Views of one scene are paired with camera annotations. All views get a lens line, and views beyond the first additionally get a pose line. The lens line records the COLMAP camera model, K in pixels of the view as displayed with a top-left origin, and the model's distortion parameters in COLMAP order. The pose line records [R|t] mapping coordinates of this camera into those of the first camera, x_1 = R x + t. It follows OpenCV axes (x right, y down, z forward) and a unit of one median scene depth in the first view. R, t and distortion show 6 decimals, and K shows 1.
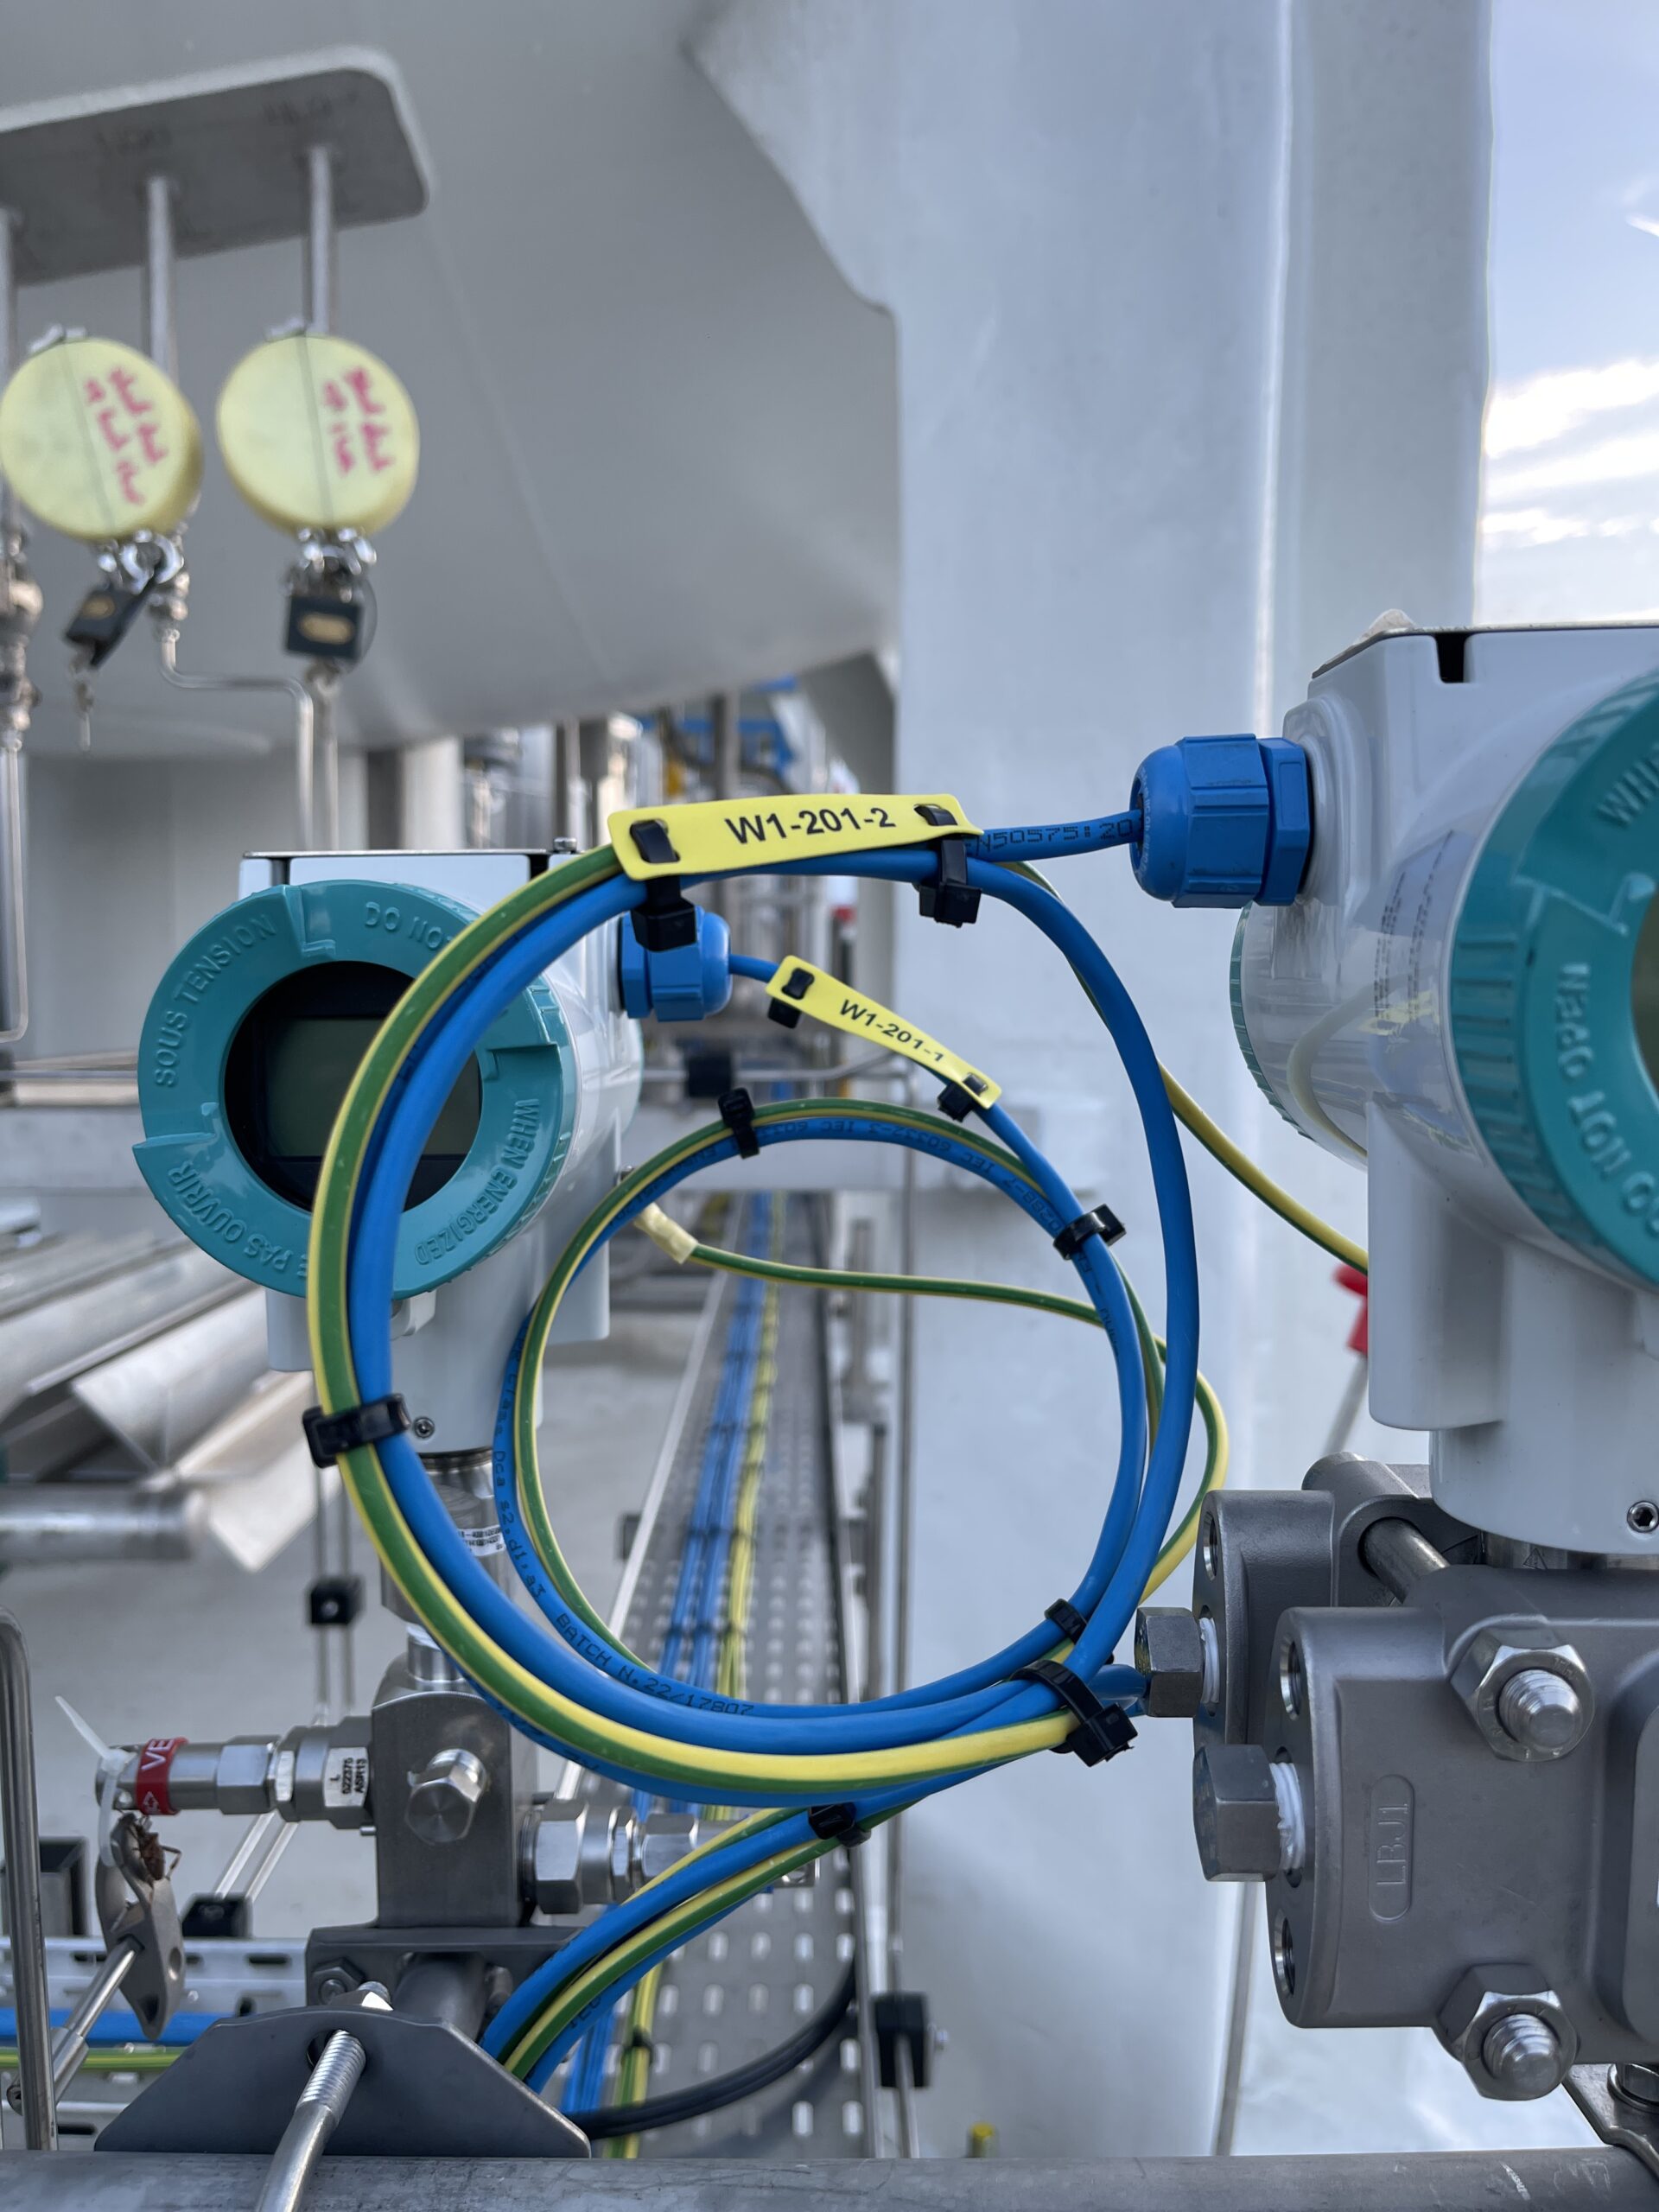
lens RADIAL K [[1670.2, 0, 824.8], [0, 1670.2, 1098.0], [0, 0, 1]] dist [0.045200, -0.045545]
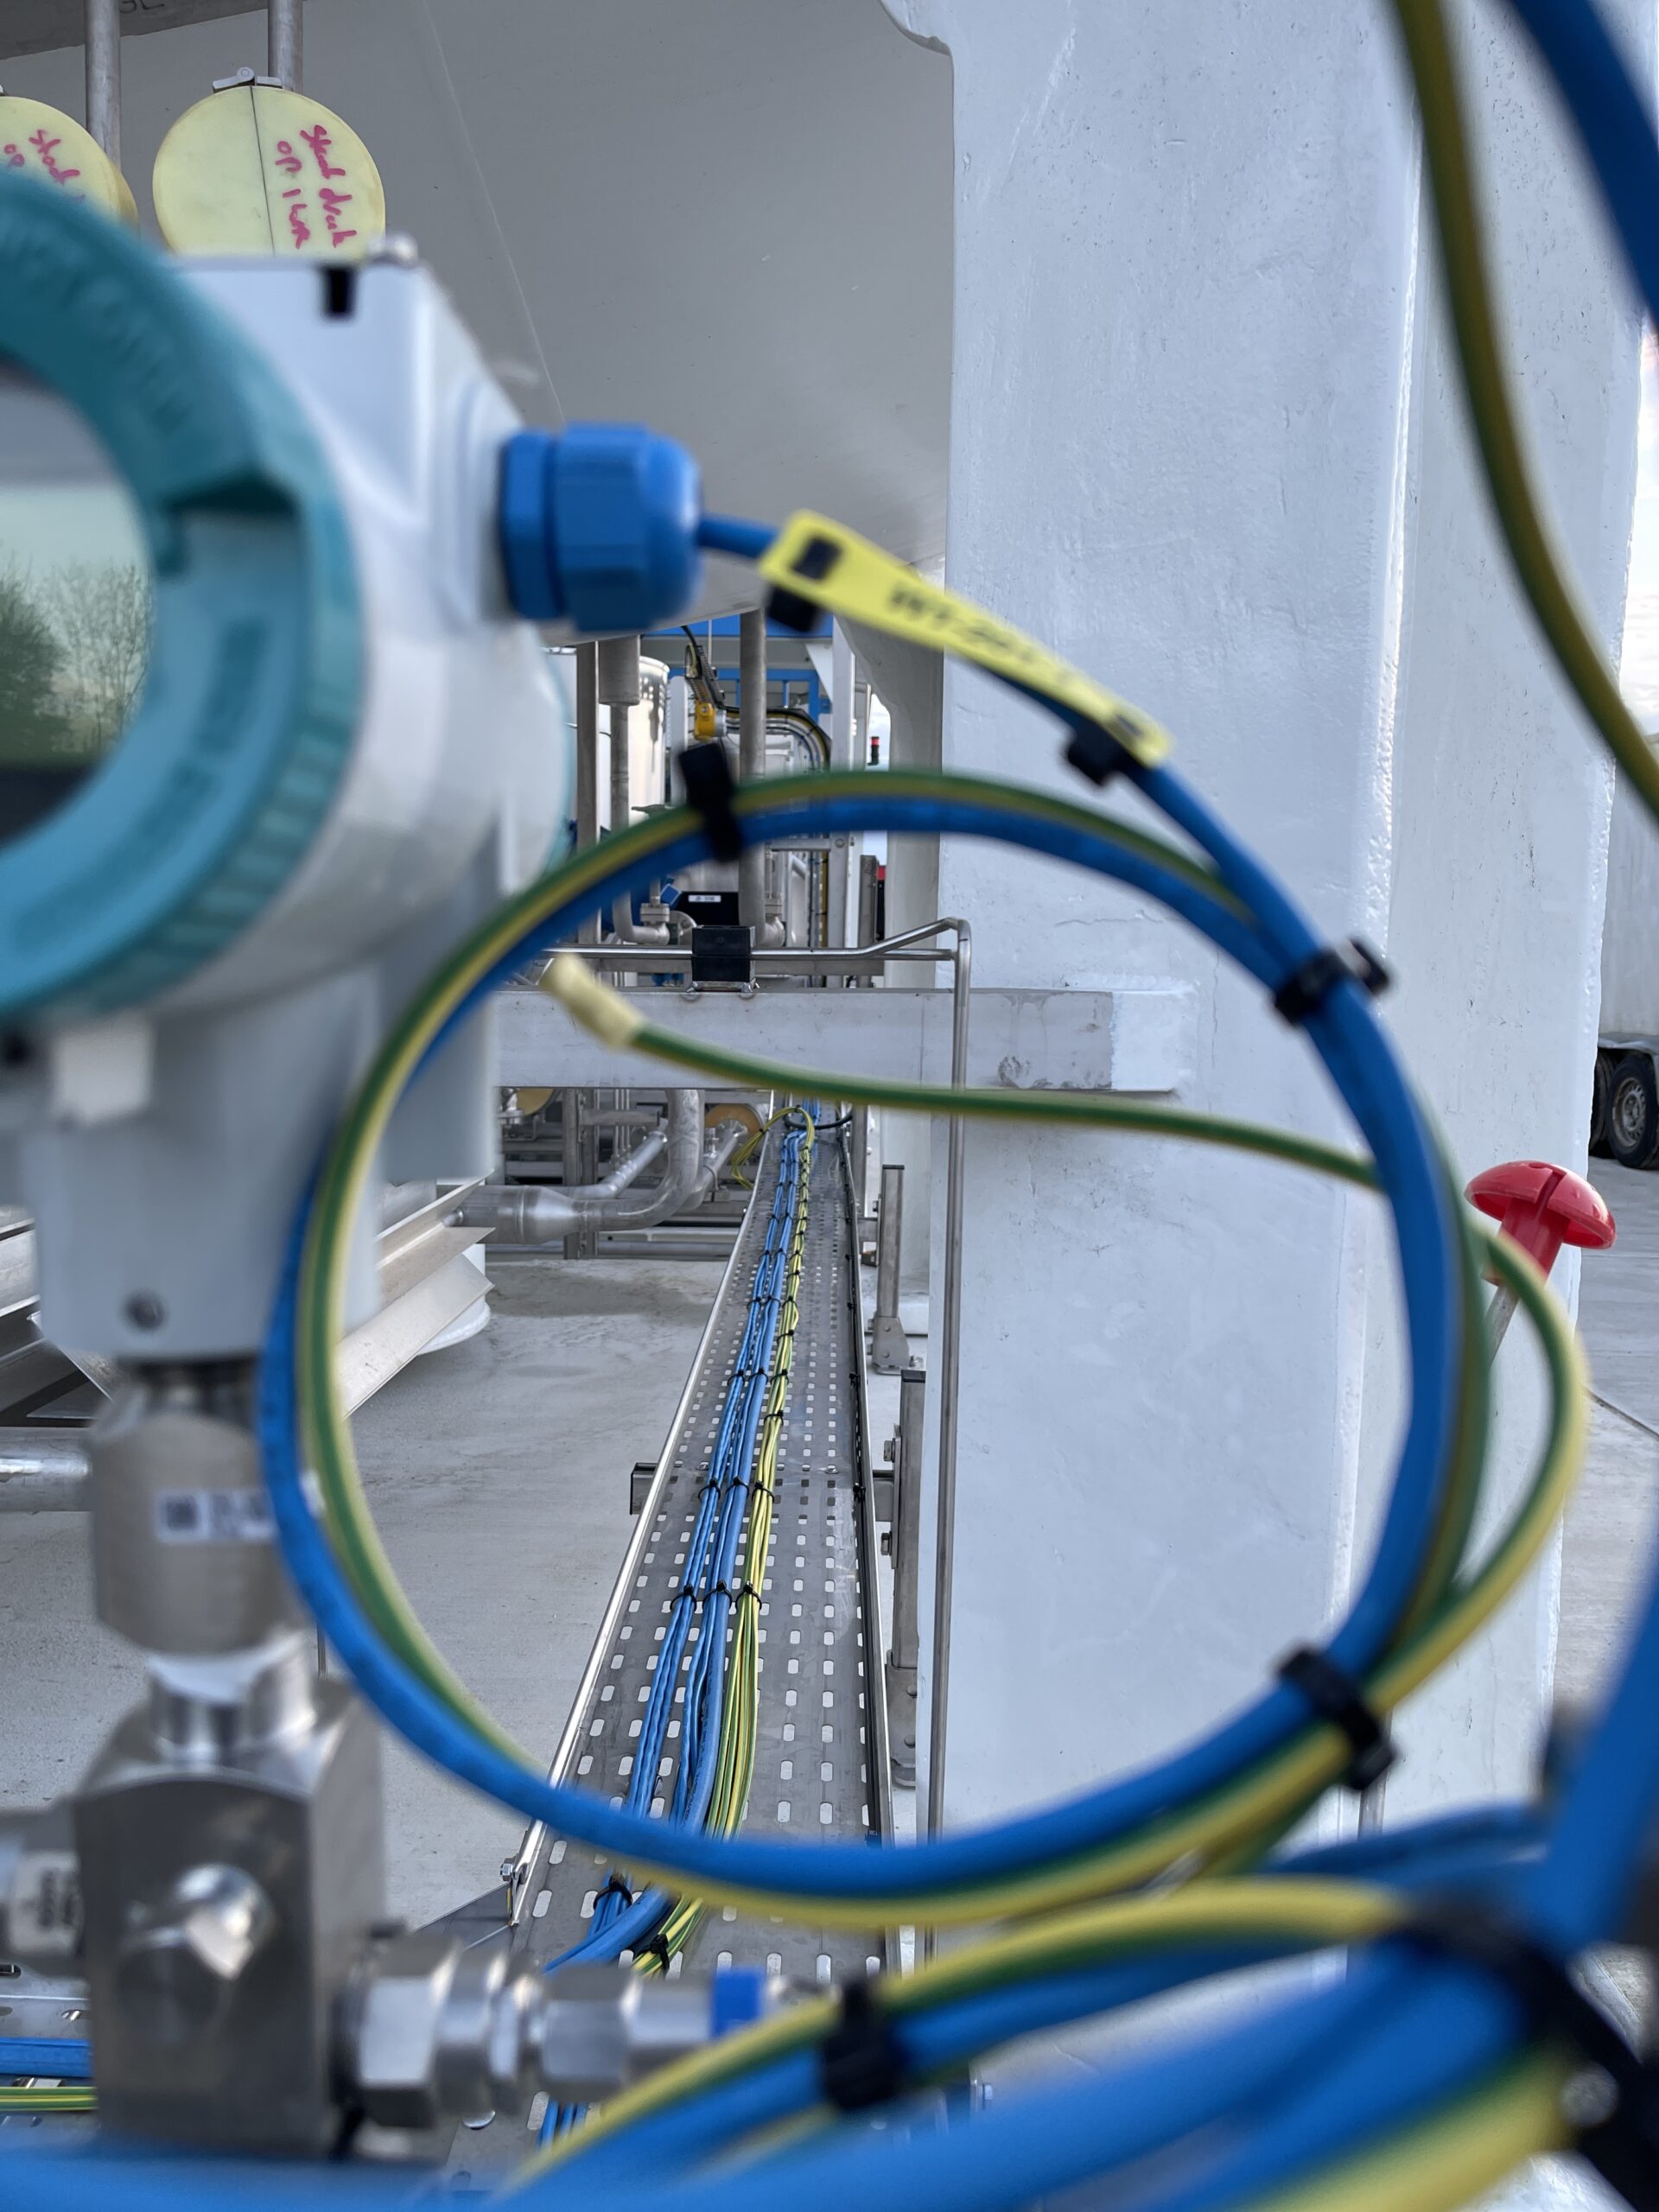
lens RADIAL K [[1689.3, 0, 829.5], [0, 1689.3, 1106.0], [0, 0, 1]] dist [0.059699, -0.092857]
pose [[0.999841, 0.009277, -0.015208, -0.000825], [-0.008743, 0.999356, 0.034814, 0.098332], [0.015521, -0.034675, 0.999278, 0.409715]]
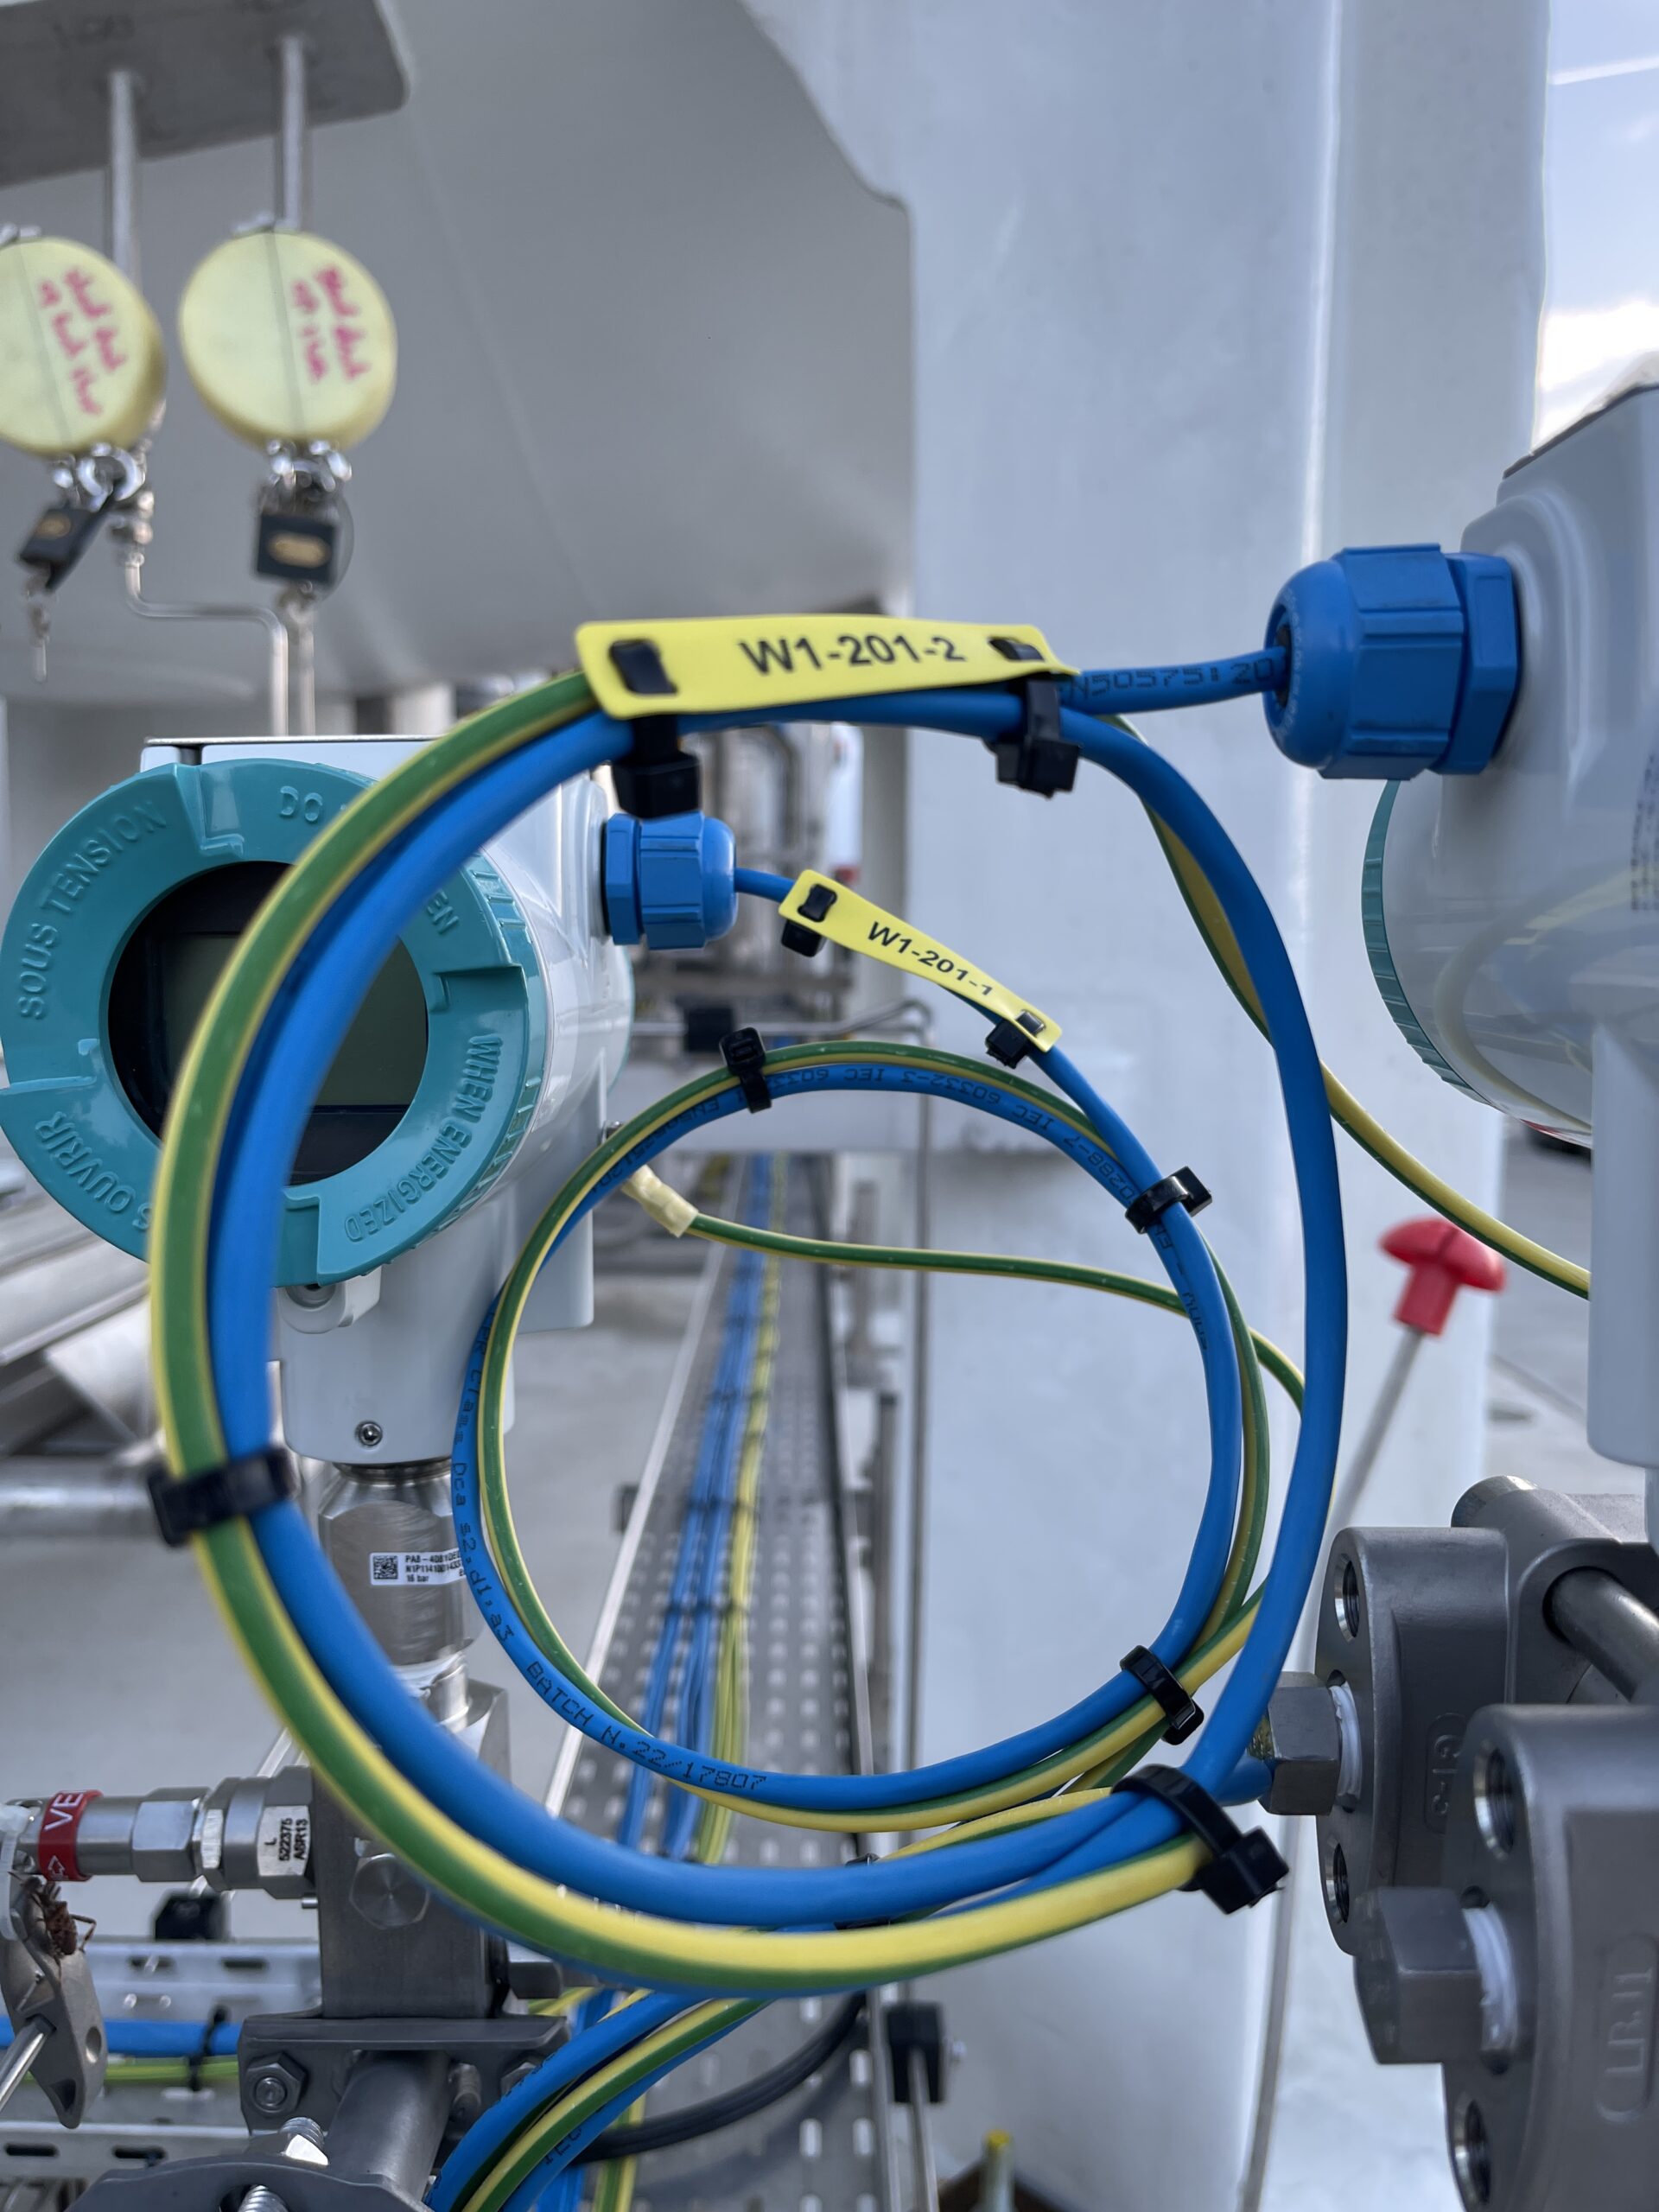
lens RADIAL K [[1689.3, 0, 829.5], [0, 1689.3, 1106.0], [0, 0, 1]] dist [0.059699, -0.092857]
pose [[0.999997, 0.000827, 0.002249, -0.011828], [-0.000889, 0.999613, 0.027819, 0.009506], [-0.002225, -0.027821, 0.999610, 0.151144]]
